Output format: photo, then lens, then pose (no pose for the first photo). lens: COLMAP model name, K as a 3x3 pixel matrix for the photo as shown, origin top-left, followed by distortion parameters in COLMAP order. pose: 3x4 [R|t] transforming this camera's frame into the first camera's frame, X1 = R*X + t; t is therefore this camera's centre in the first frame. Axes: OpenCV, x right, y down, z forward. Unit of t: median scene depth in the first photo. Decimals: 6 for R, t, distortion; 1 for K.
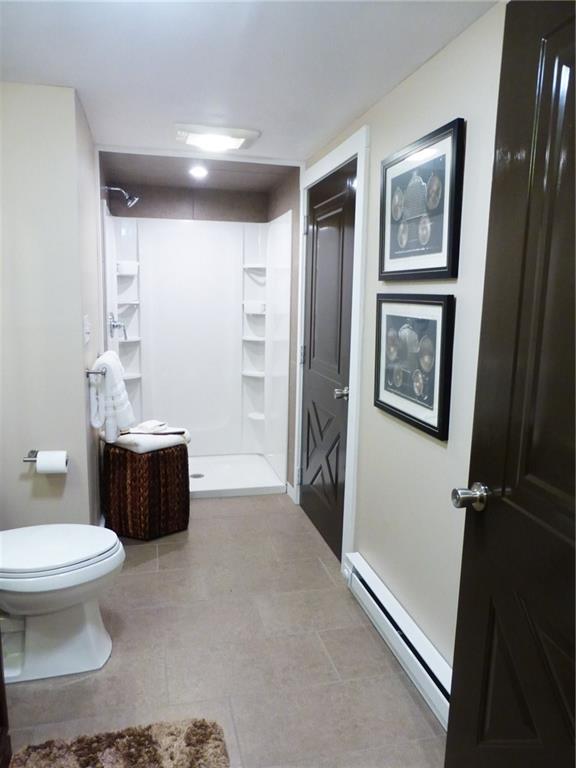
lens RADIAL K [[549.6, 0, 287.2], [0, 549.6, 382.1], [0, 0, 1]] dist [-0.024701, 0.005922]
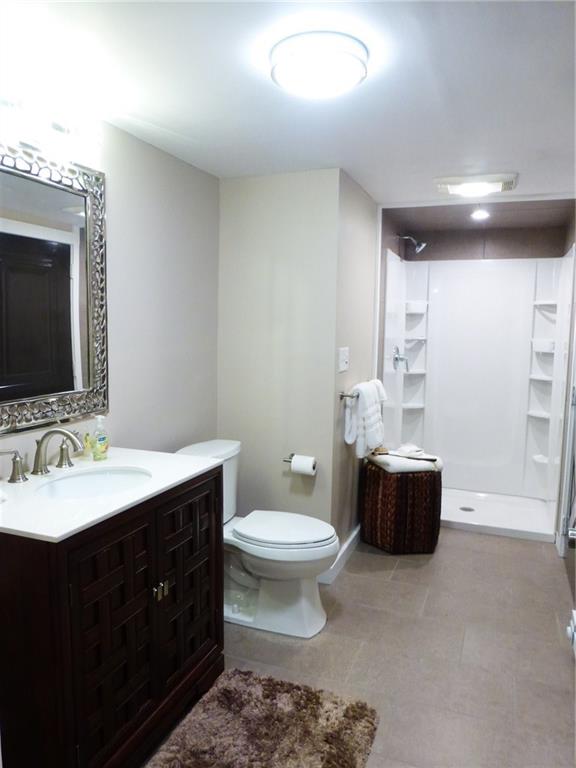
lens RADIAL K [[549.6, 0, 300.5], [0, 549.6, 386.6], [0, 0, 1]] dist [-0.024701, 0.005922]
pose [[0.830059, 0.060591, -0.554374, 0.179372], [-0.092668, 0.995246, -0.029974, 0.006071], [0.549922, 0.076253, 0.831728, -0.037620]]
